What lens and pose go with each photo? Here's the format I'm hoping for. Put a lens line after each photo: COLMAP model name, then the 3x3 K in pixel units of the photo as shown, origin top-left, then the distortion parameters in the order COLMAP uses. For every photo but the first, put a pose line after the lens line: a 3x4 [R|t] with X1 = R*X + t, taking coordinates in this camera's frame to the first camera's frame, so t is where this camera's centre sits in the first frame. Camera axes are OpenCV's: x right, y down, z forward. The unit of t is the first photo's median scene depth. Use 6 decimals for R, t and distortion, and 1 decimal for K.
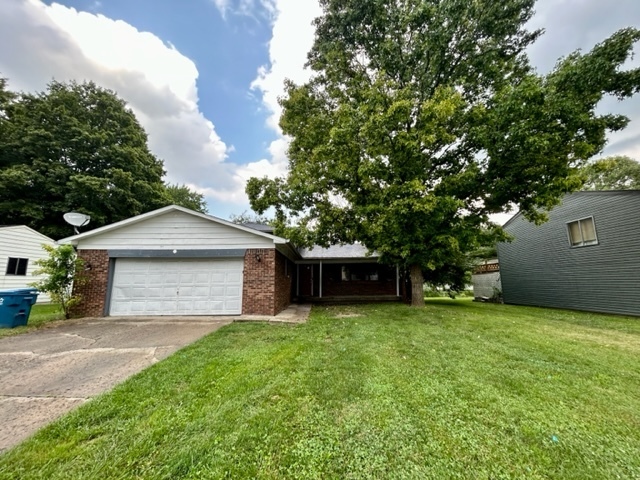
lens RADIAL K [[254.3, 0, 320.0], [0, 254.3, 240.0], [0, 0, 1]] dist [0.008266, -0.000058]
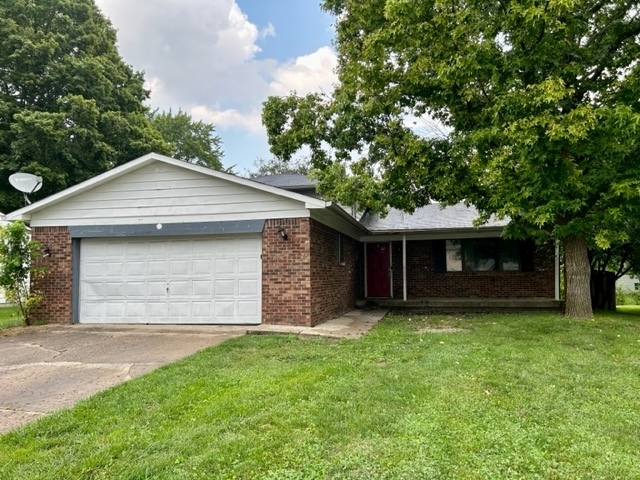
lens RADIAL K [[474.3, 0, 320.0], [0, 474.3, 240.0], [0, 0, 1]] dist [0.081670, -0.069621]
pose [[0.972997, -0.019973, -0.229952, 0.106336], [0.040658, 0.995502, 0.085567, -0.008143], [0.227209, -0.092606, 0.969433, -0.085864]]
